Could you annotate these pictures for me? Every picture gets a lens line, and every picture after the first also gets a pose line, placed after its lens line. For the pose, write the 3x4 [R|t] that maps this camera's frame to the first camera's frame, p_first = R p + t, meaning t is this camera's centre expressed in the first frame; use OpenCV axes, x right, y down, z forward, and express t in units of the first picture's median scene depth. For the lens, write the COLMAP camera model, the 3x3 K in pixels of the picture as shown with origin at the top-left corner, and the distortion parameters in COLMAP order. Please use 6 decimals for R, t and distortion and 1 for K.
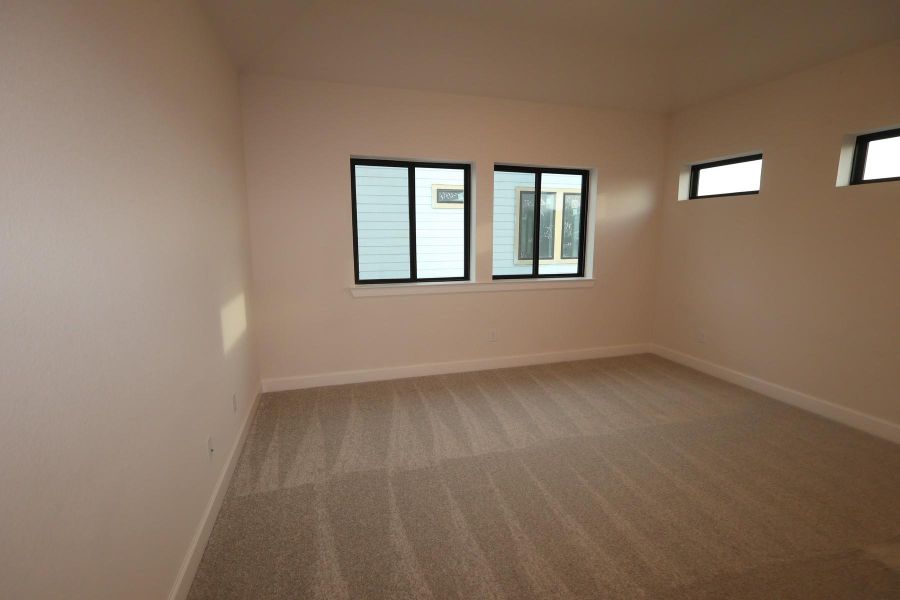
lens RADIAL K [[387.0, 0, 450.6], [0, 387.0, 294.9], [0, 0, 1]] dist [-0.000682, 0.000000]
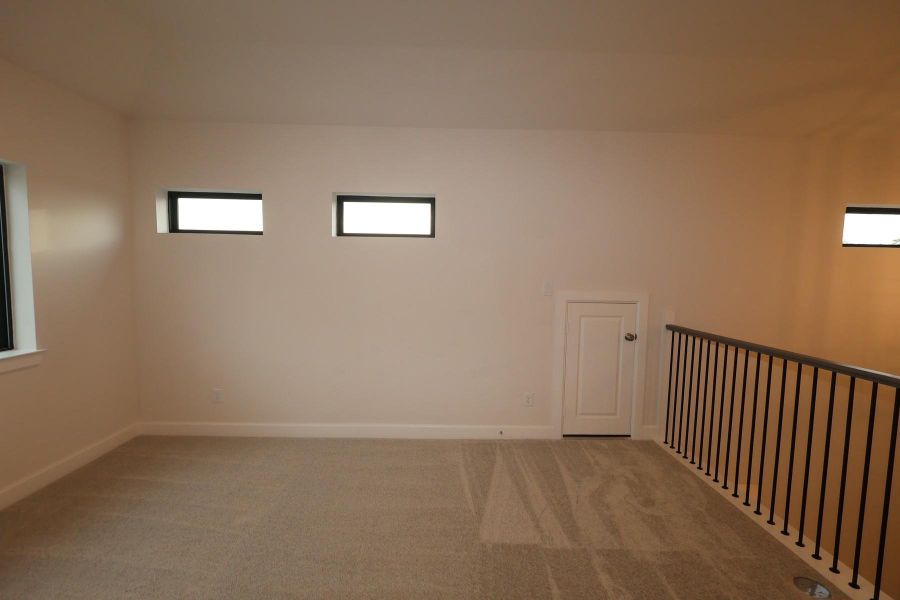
lens RADIAL K [[424.0, 0, 450.6], [0, 424.0, 311.3], [0, 0, 1]] dist [-0.023097, -0.000290]
pose [[0.278522, -0.070939, 0.957806, -0.074496], [0.134901, 0.990272, 0.034116, -0.037027], [-0.950909, 0.119707, 0.285382, 0.227356]]
